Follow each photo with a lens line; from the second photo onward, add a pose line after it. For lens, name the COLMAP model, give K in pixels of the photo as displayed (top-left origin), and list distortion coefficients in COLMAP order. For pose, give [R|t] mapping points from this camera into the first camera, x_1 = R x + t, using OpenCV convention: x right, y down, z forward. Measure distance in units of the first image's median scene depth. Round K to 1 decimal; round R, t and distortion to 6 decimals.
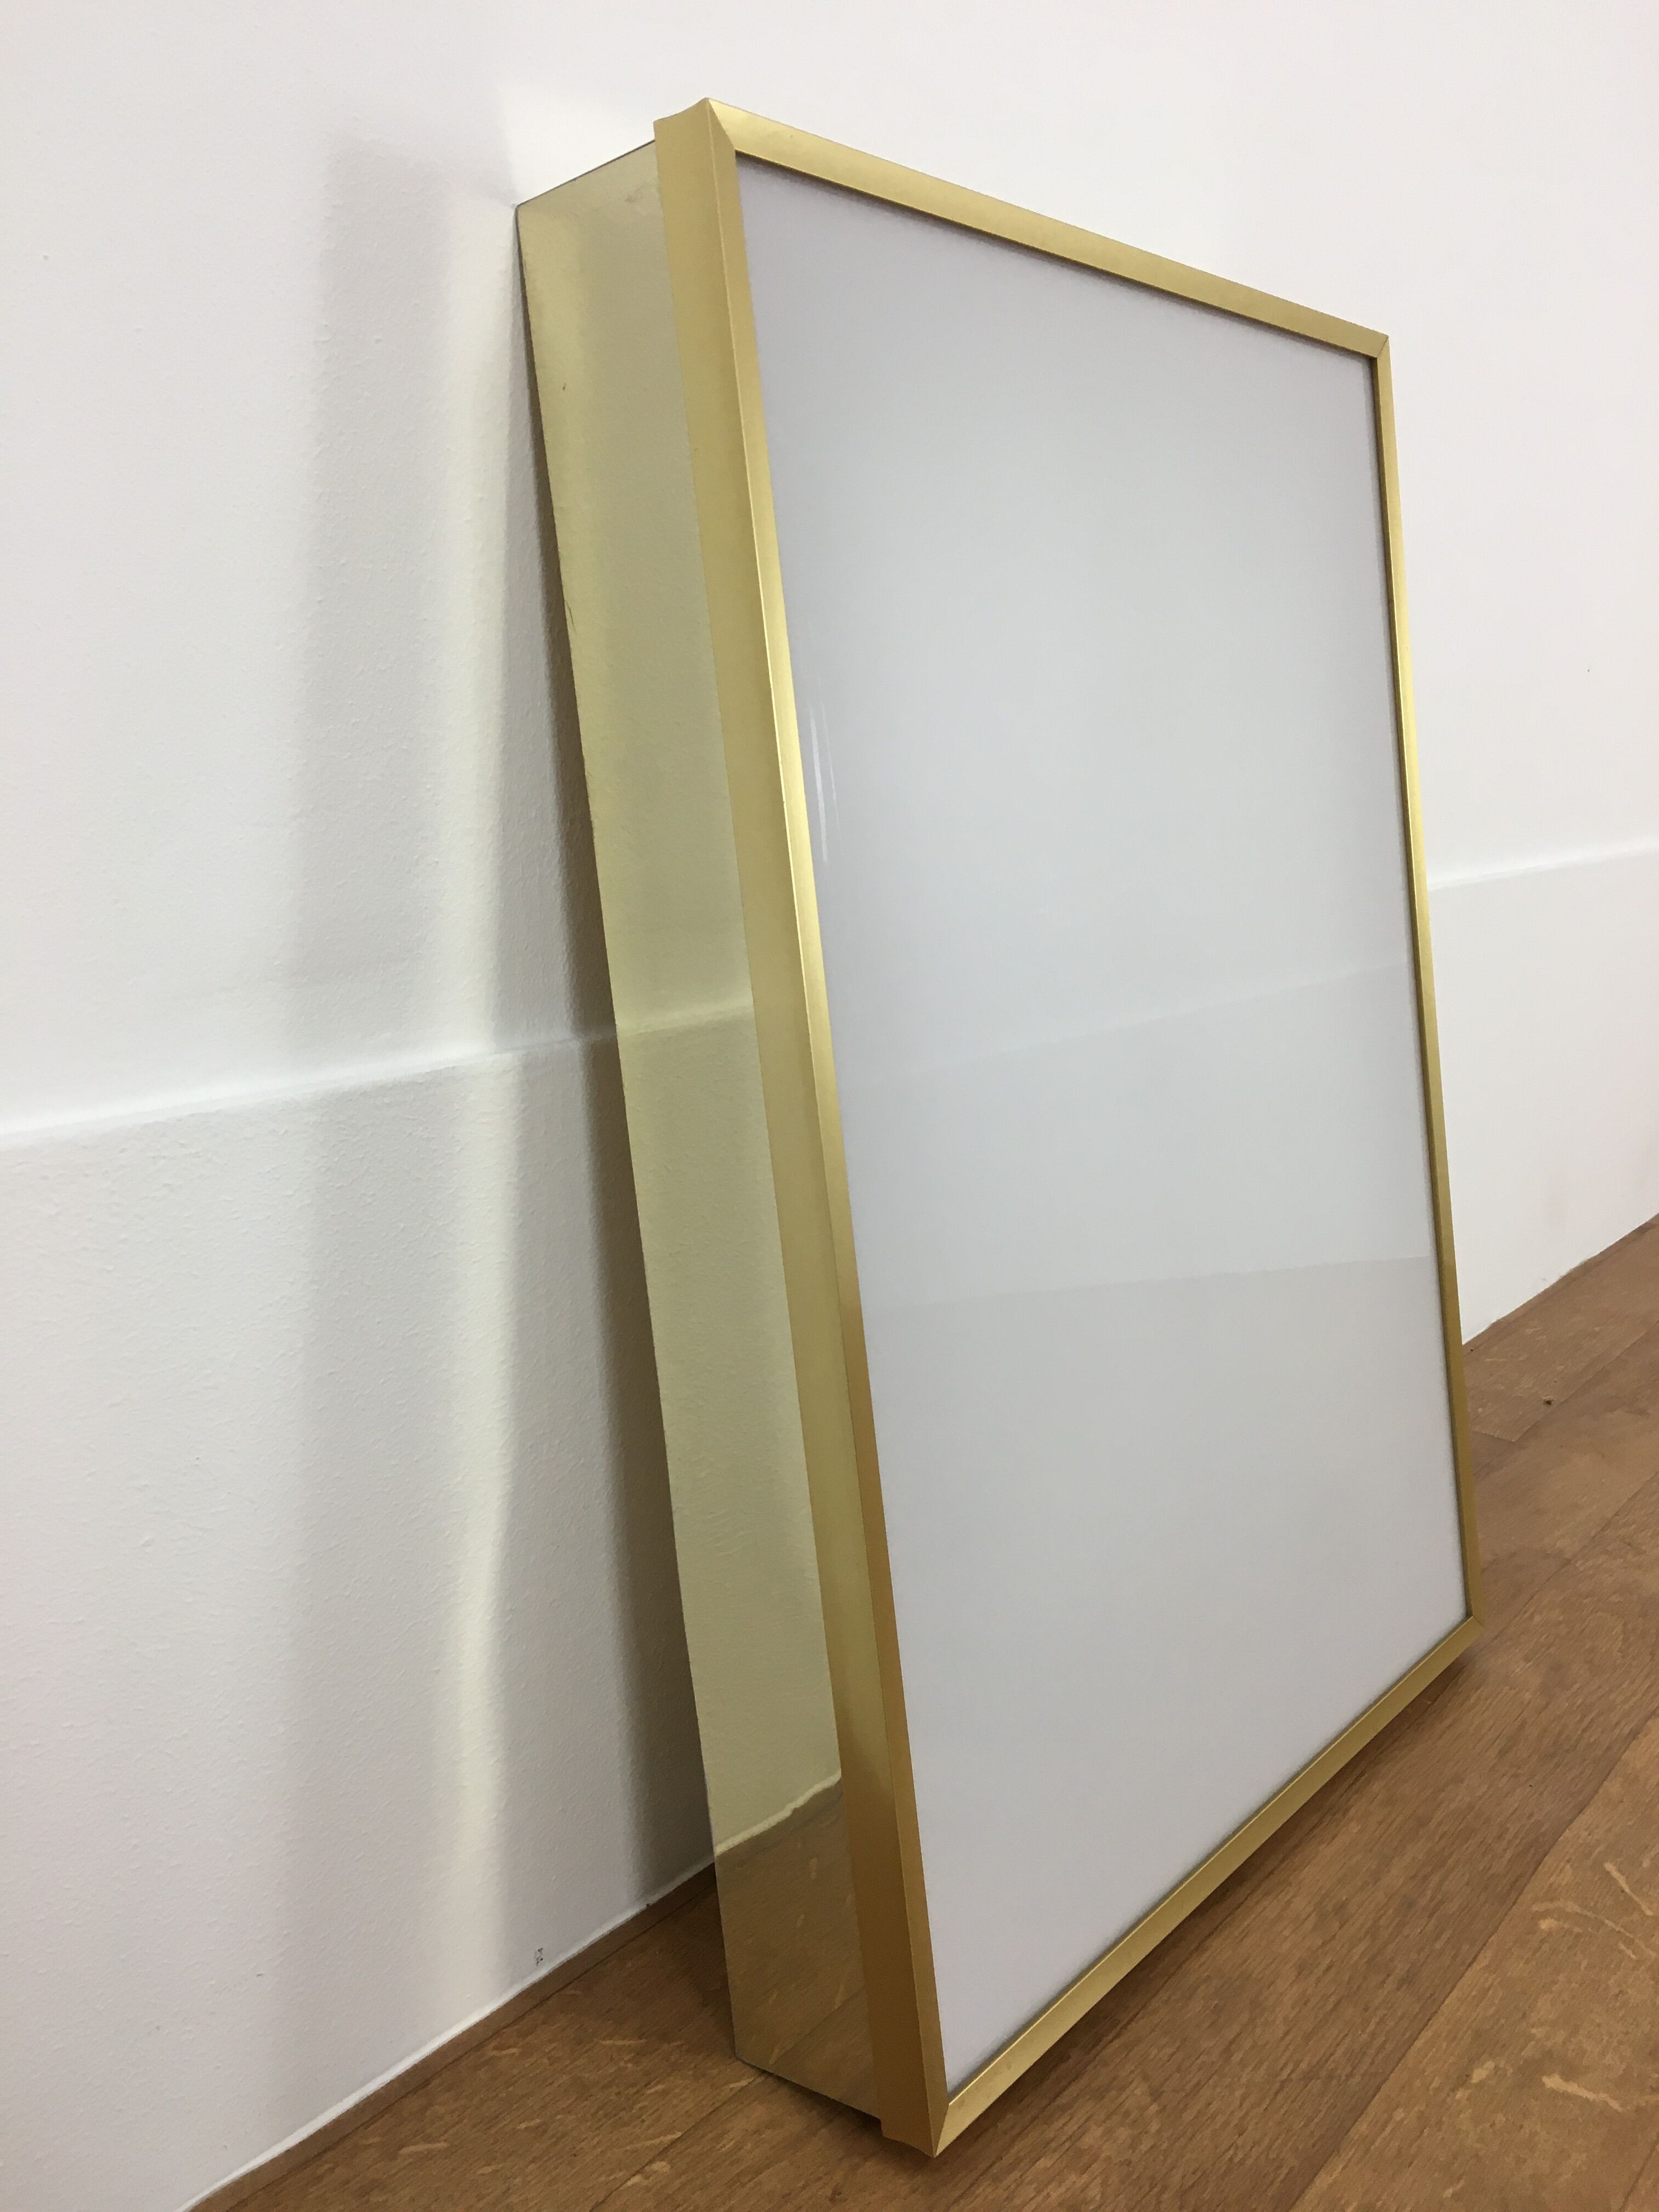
lens RADIAL K [[1907.0, 0, 847.4], [0, 1907.0, 1099.5], [0, 0, 1]] dist [0.078318, -0.126140]
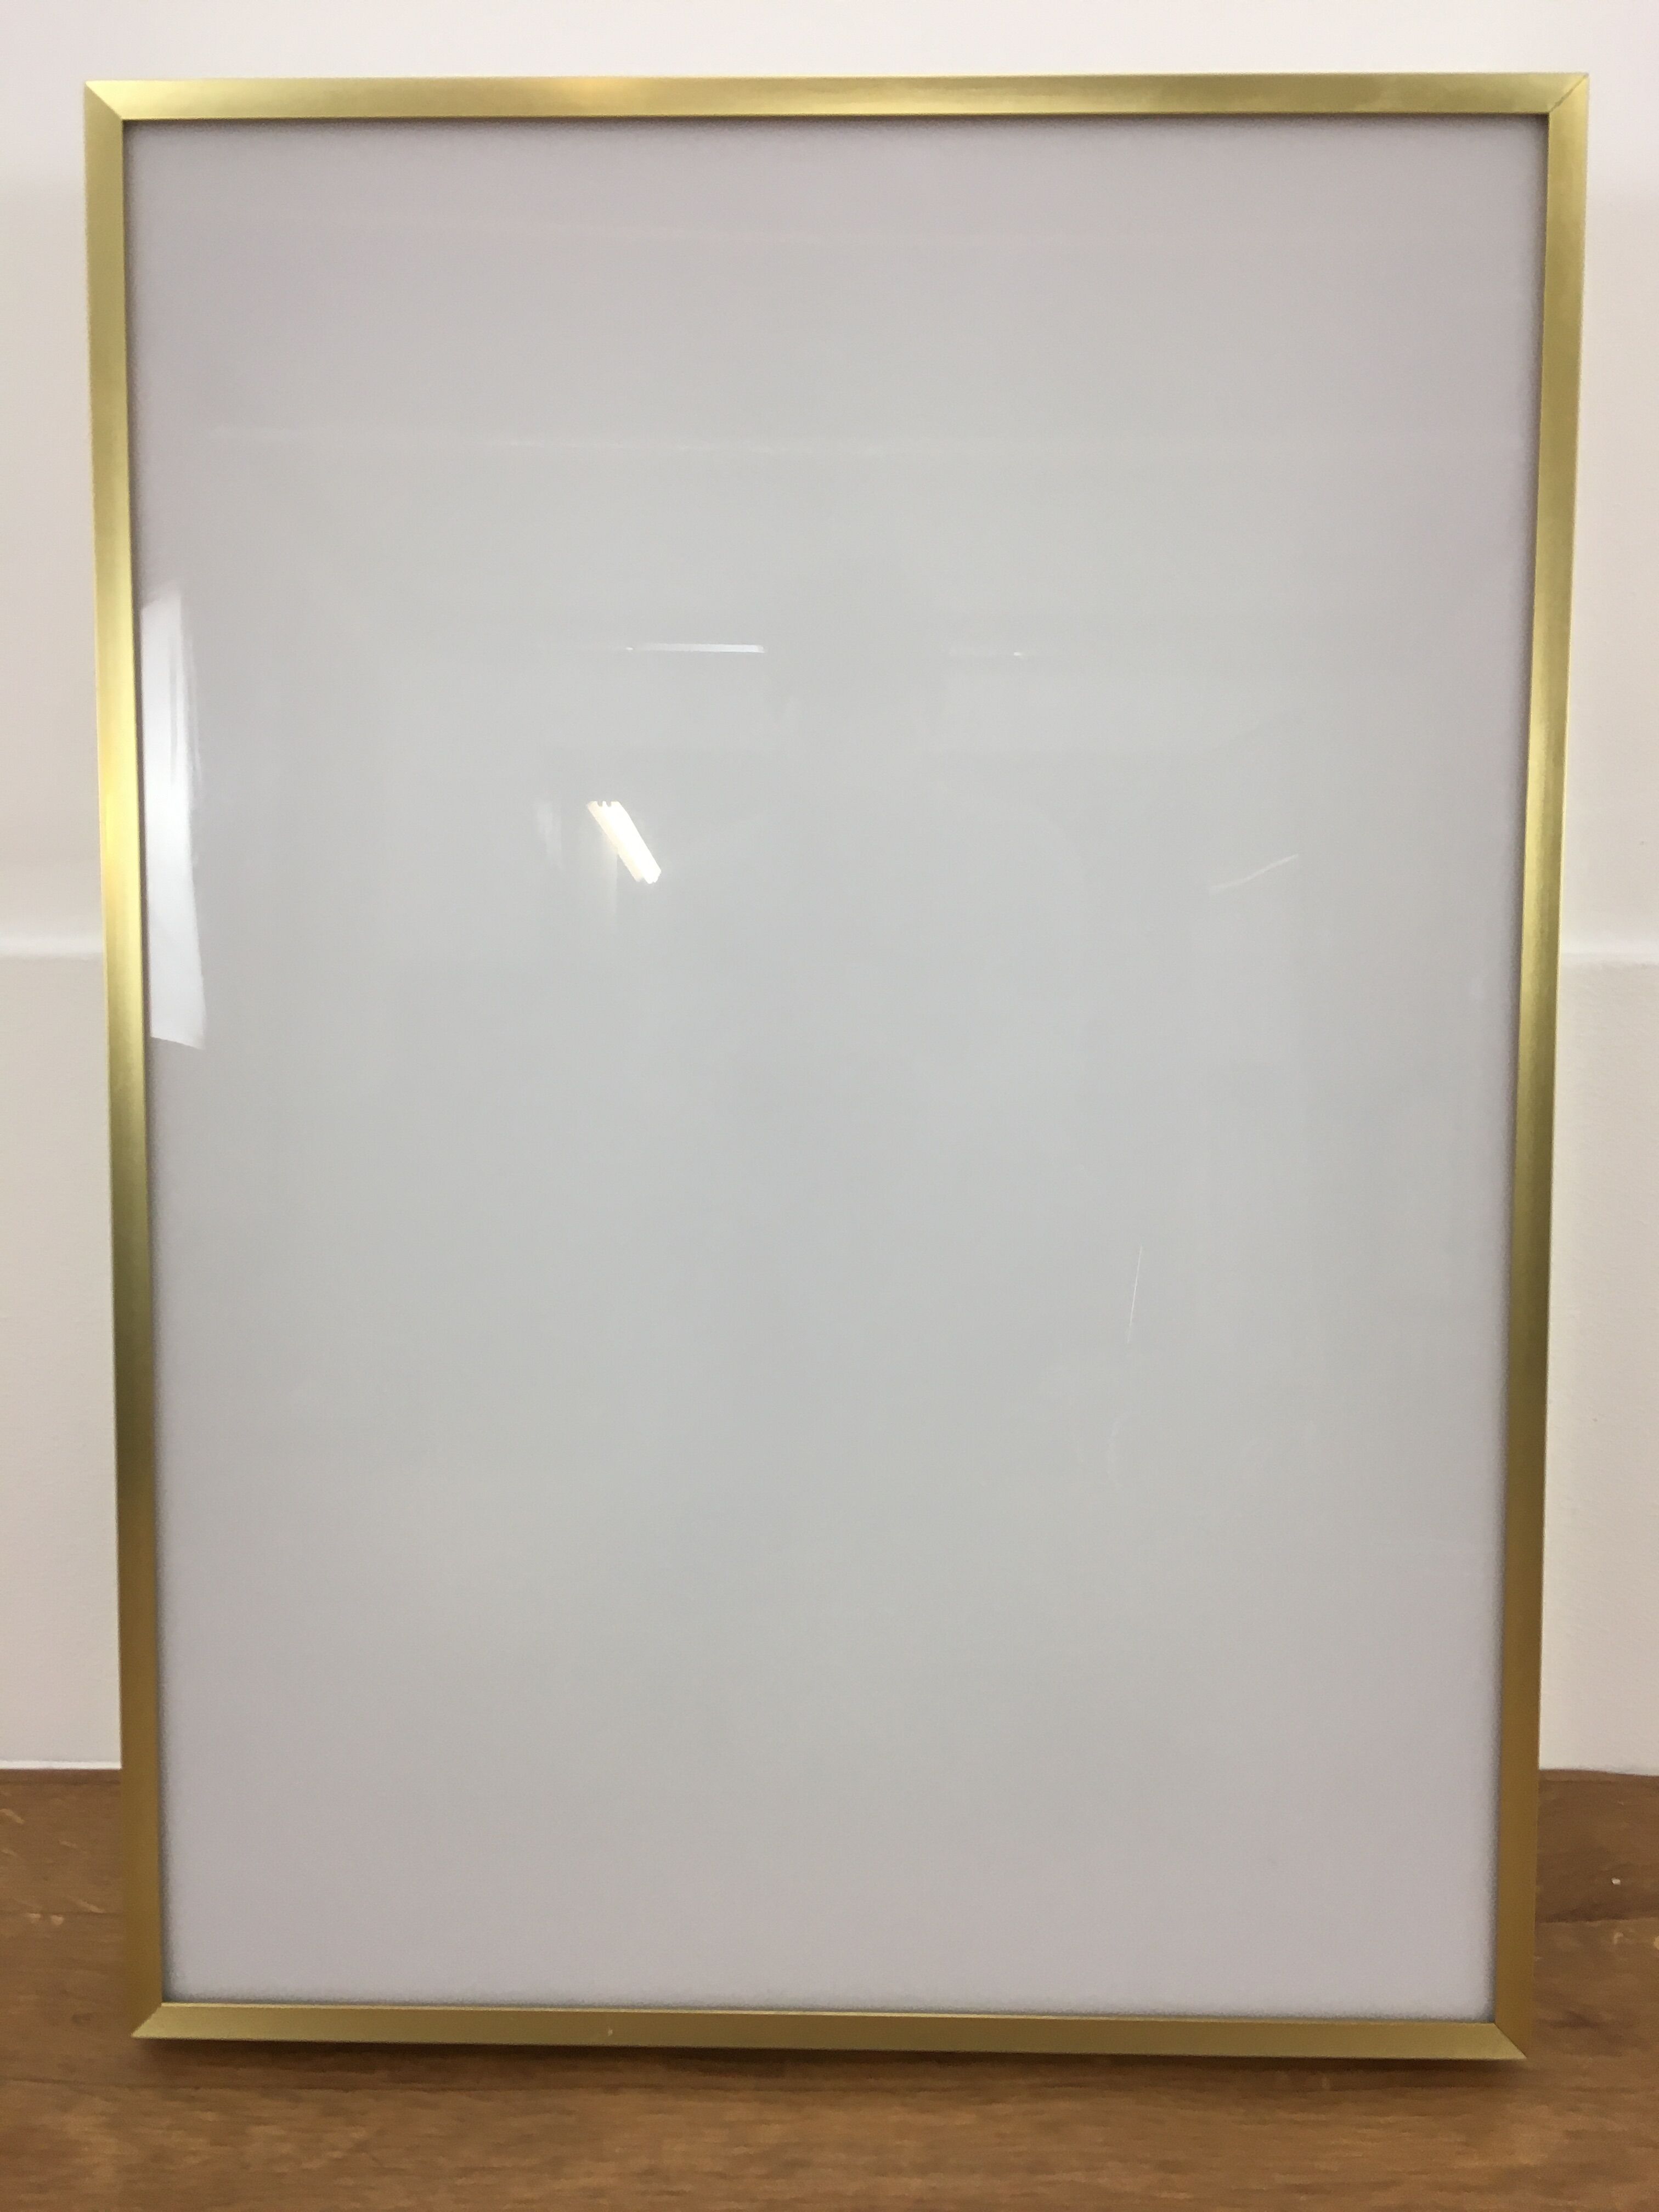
lens RADIAL K [[1907.0, 0, 831.8], [0, 1907.0, 1114.9], [0, 0, 1]] dist [0.078318, -0.126140]
pose [[0.616554, 0.170178, -0.768700, 0.901390], [-0.159177, 0.983141, 0.089980, -0.086643], [0.771053, 0.066882, 0.633248, 0.543332]]
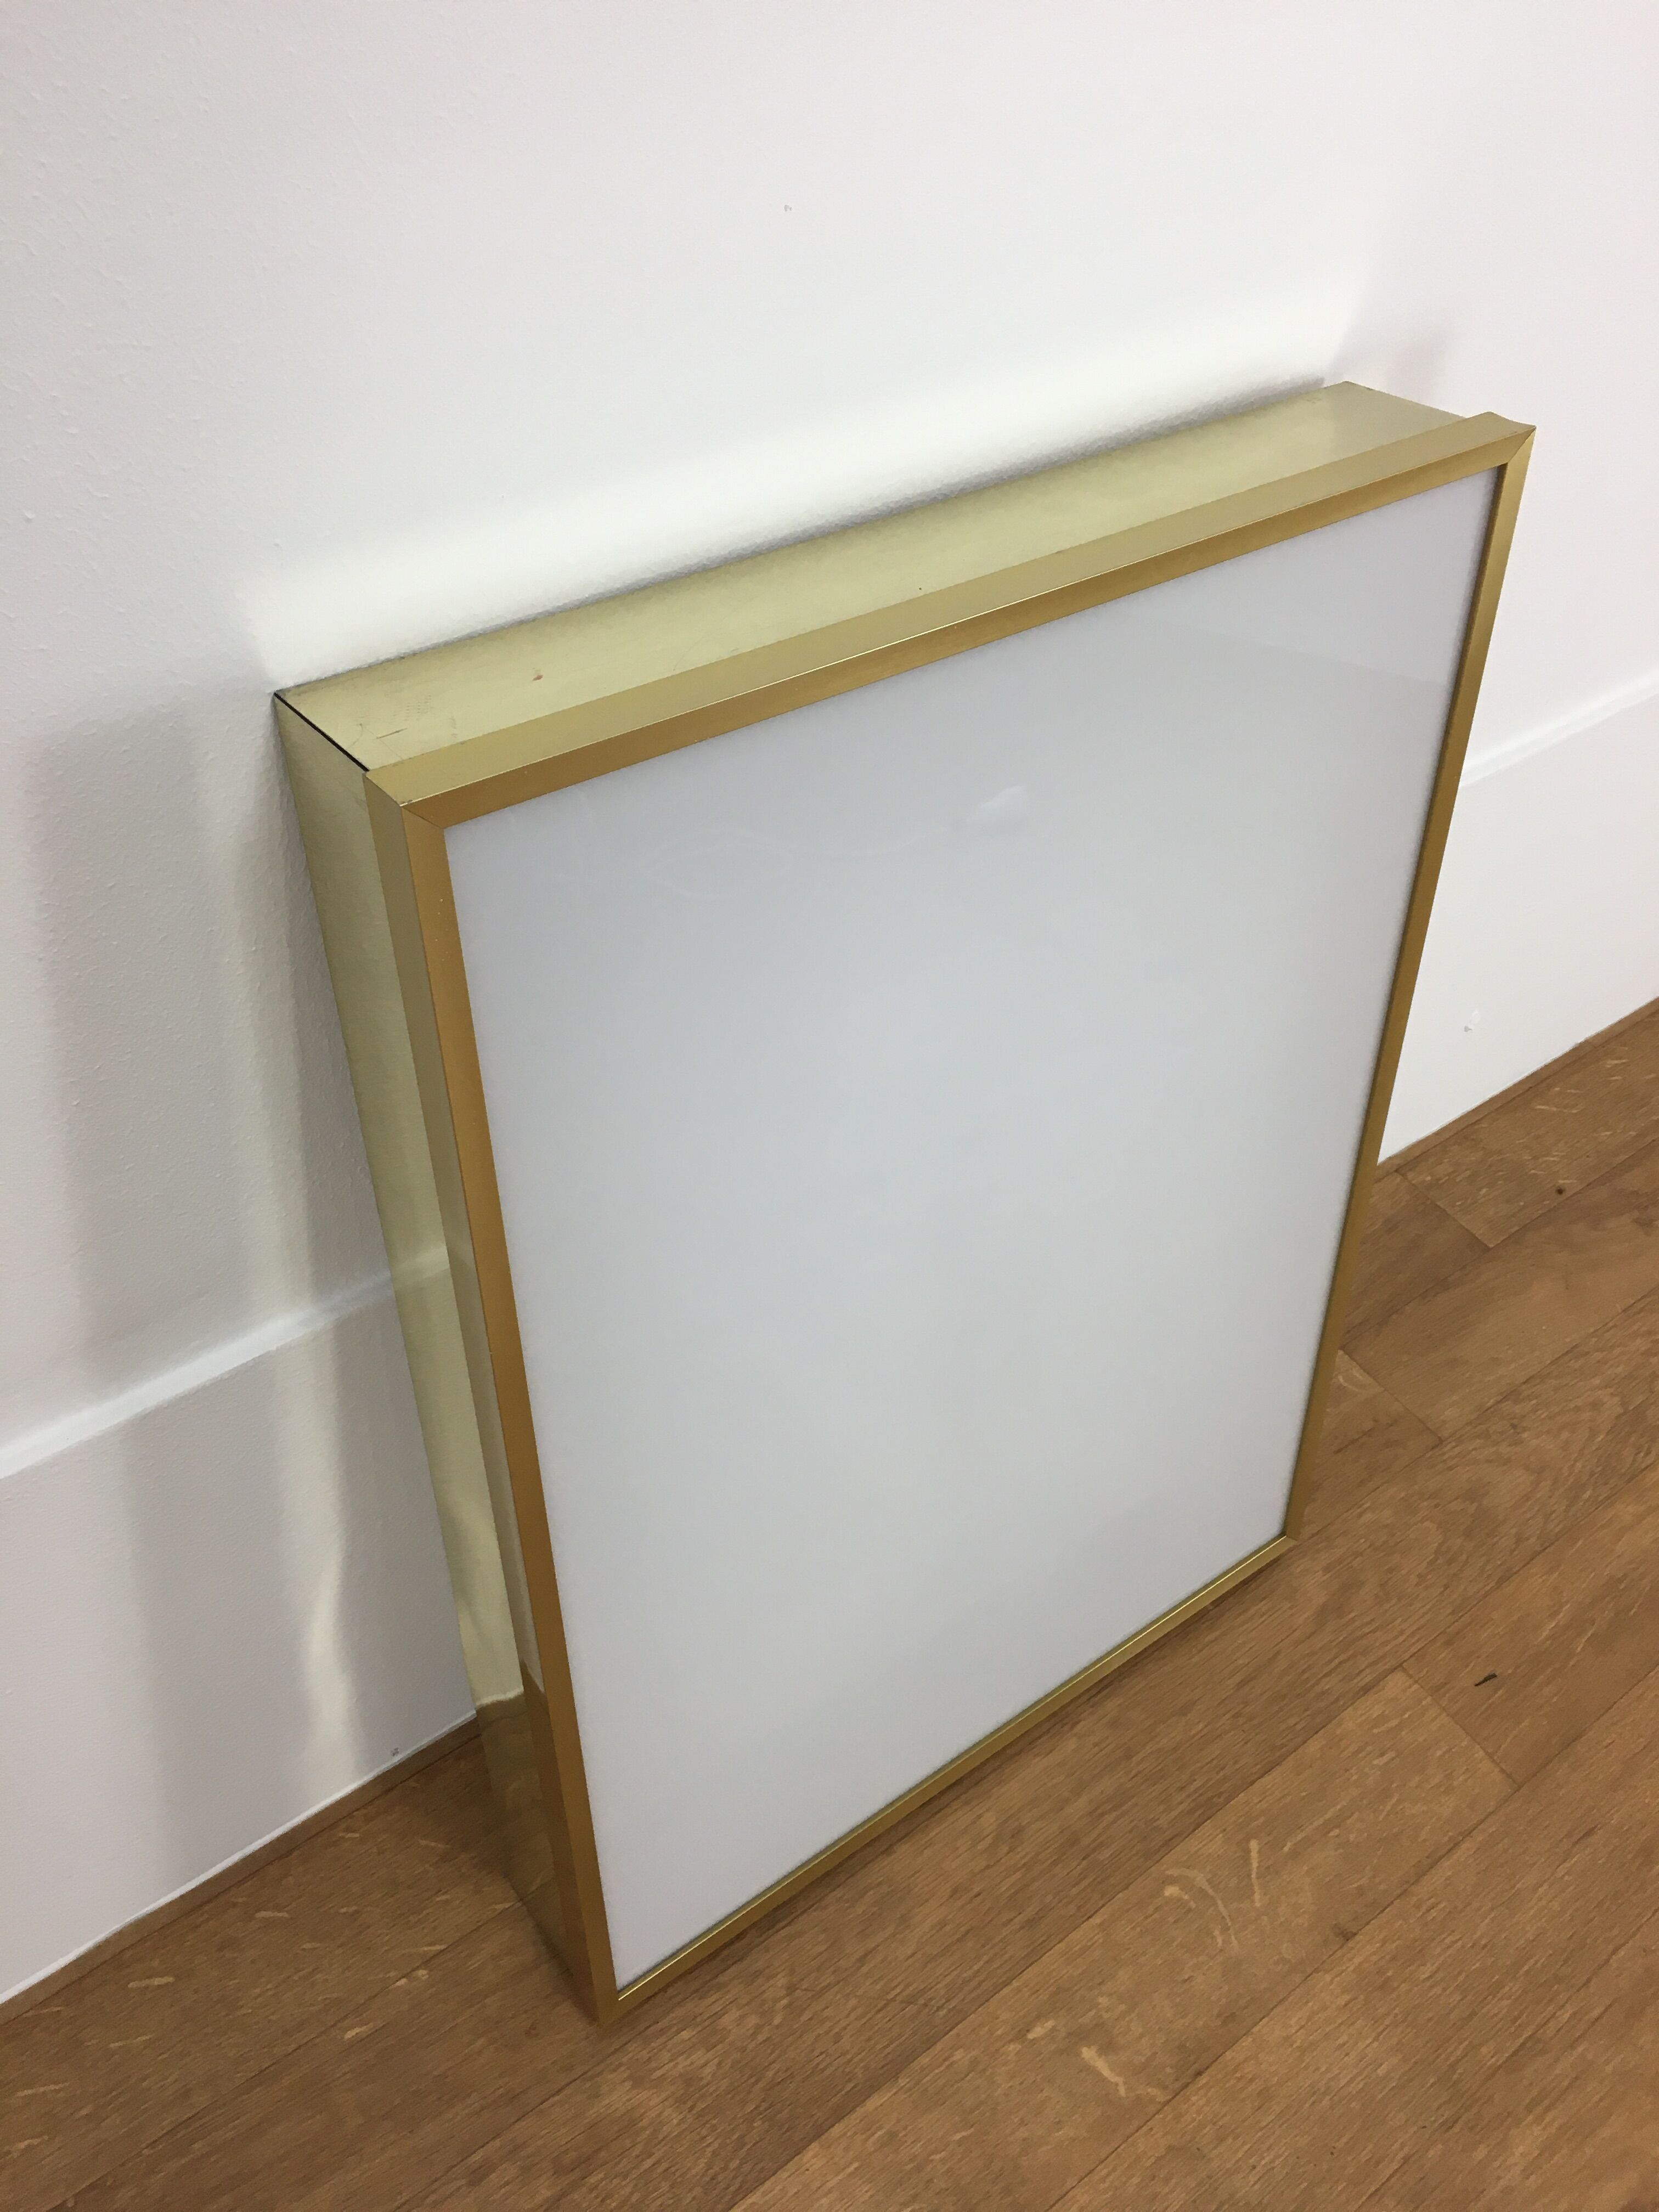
lens RADIAL K [[1907.0, 0, 835.5], [0, 1907.0, 1105.9], [0, 0, 1]] dist [0.078318, -0.126140]
pose [[0.966607, 0.224062, -0.124366, 0.214528], [-0.123911, 0.833457, 0.538512, -0.730708], [0.224313, -0.505119, 0.833390, 0.178340]]
